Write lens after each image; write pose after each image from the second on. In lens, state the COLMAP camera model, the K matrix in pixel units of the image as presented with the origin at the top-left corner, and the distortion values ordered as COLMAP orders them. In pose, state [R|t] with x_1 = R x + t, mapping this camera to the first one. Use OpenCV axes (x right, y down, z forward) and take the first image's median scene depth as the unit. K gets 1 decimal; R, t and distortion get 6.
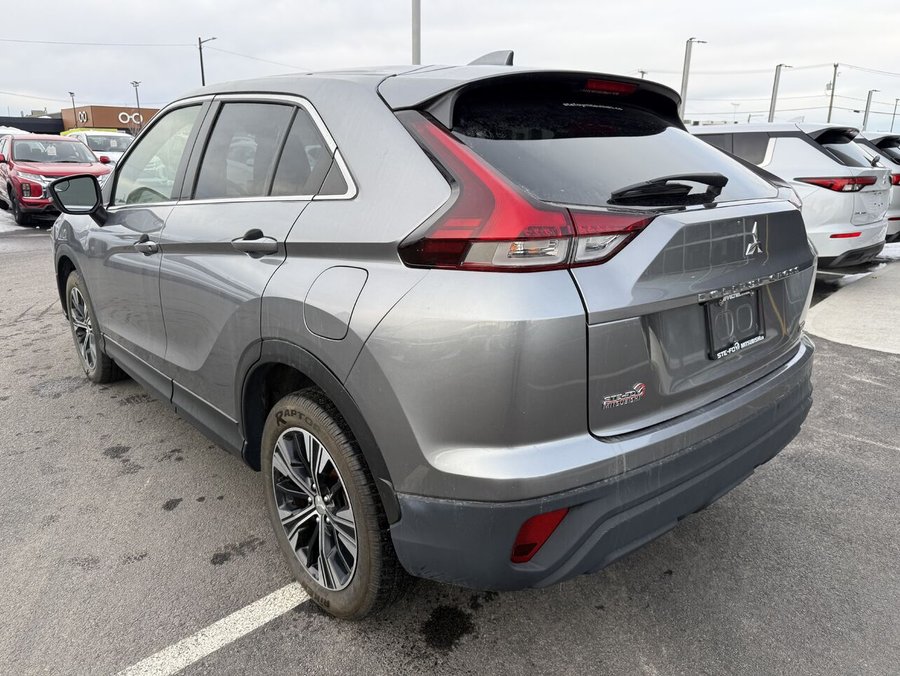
lens RADIAL K [[680.5, 0, 434.9], [0, 680.5, 332.1], [0, 0, 1]] dist [0.033892, -0.034425]
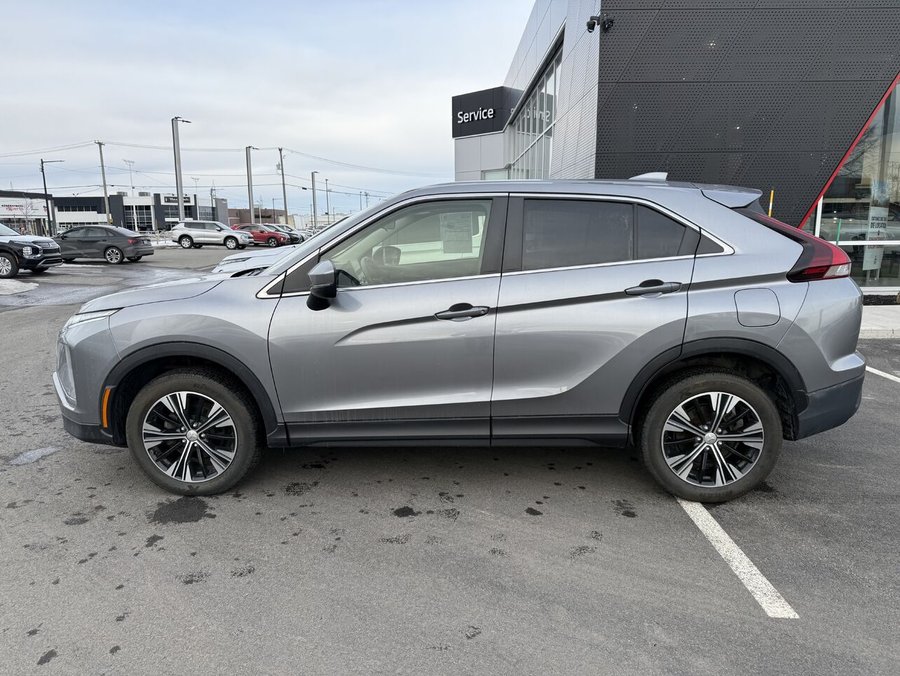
lens RADIAL K [[680.5, 0, 460.1], [0, 680.5, 332.4], [0, 0, 1]] dist [0.033892, -0.034425]
pose [[0.670216, -0.140111, 0.728821, -1.533984], [0.209526, 0.977792, -0.004704, -0.103897], [-0.711976, 0.155860, 0.684688, 0.222178]]
